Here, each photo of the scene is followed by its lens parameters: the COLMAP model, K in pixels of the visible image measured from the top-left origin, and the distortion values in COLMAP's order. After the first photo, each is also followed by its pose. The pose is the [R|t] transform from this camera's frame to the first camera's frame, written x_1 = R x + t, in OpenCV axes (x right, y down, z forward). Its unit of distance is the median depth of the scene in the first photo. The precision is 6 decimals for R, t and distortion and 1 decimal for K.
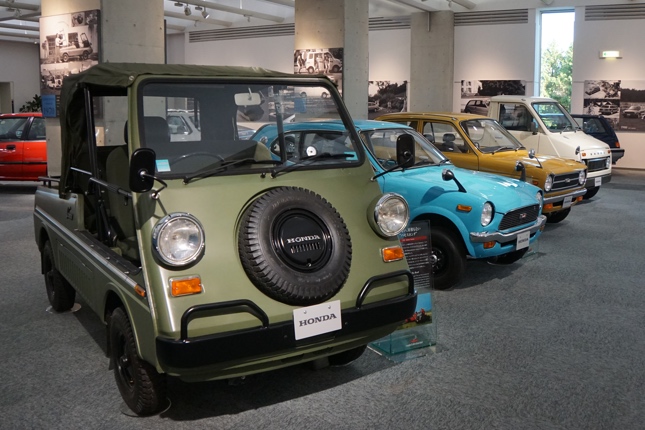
lens RADIAL K [[631.3, 0, 335.5], [0, 631.3, 196.5], [0, 0, 1]] dist [-0.132299, 0.000000]
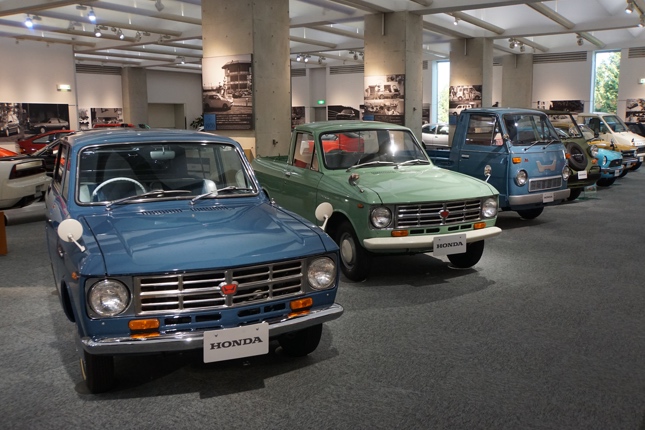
lens RADIAL K [[608.2, 0, 320.8], [0, 608.2, 226.7], [0, 0, 1]] dist [-0.075621, 0.089847]
pose [[0.998281, -0.007527, -0.058119, -0.254047], [0.009326, 0.999484, 0.030738, 0.068330], [0.057857, -0.031227, 0.997836, -0.502688]]
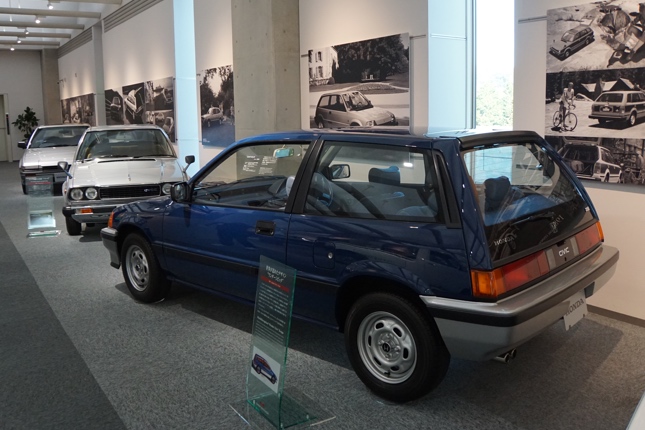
lens RADIAL K [[586.2, 0, 316.1], [0, 586.2, 210.4], [0, 0, 1]] dist [-0.141719, 0.063753]
pose [[0.887624, 0.051116, -0.457724, 0.440568], [-0.036887, 0.998520, 0.039976, -0.101481], [0.459090, -0.018600, 0.888195, 0.714755]]
